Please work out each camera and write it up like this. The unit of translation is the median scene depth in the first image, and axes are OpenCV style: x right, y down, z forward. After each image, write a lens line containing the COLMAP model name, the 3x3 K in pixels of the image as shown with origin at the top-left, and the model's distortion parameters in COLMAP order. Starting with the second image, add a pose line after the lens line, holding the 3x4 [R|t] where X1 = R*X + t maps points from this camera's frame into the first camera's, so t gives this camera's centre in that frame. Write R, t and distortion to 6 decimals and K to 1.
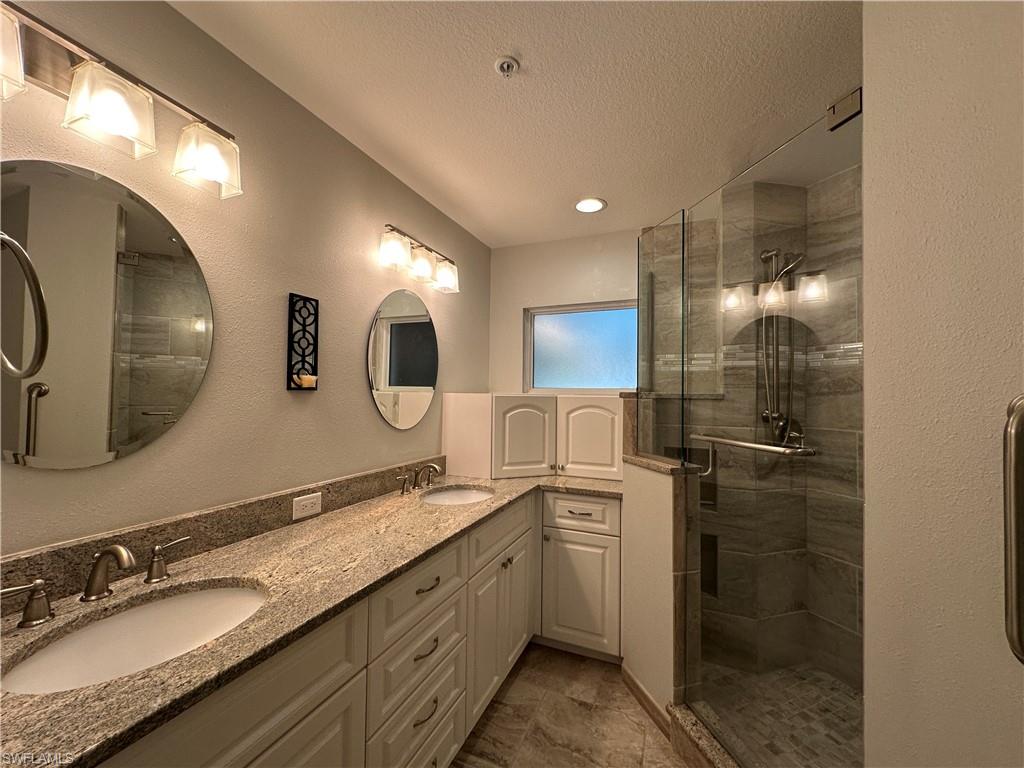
lens RADIAL K [[409.0, 0, 512.0], [0, 409.0, 384.0], [0, 0, 1]] dist [-0.001520, -0.000120]
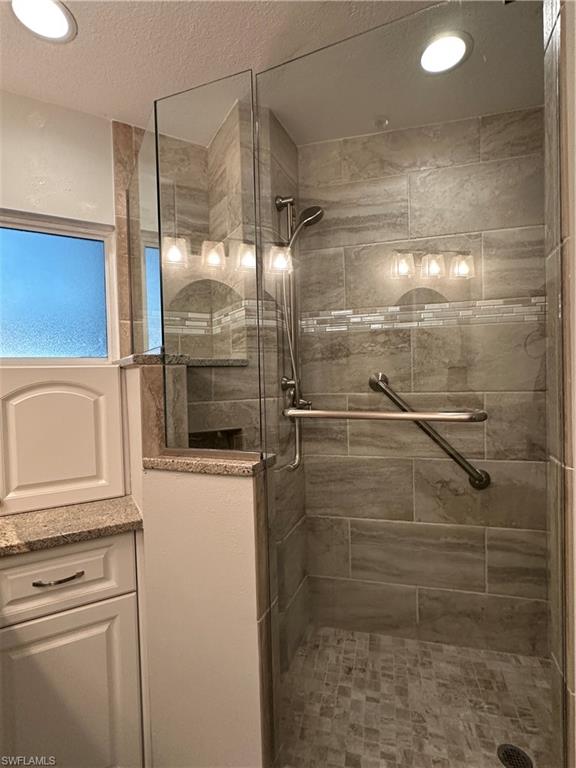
lens RADIAL K [[389.9, 0, 288.0], [0, 389.9, 384.0], [0, 0, 1]] dist [0.001192, 0.000648]
pose [[0.606243, -0.043924, 0.794066, -0.051205], [0.010813, 0.998837, 0.046996, 0.037733], [-0.795206, -0.019905, 0.606013, 0.468480]]
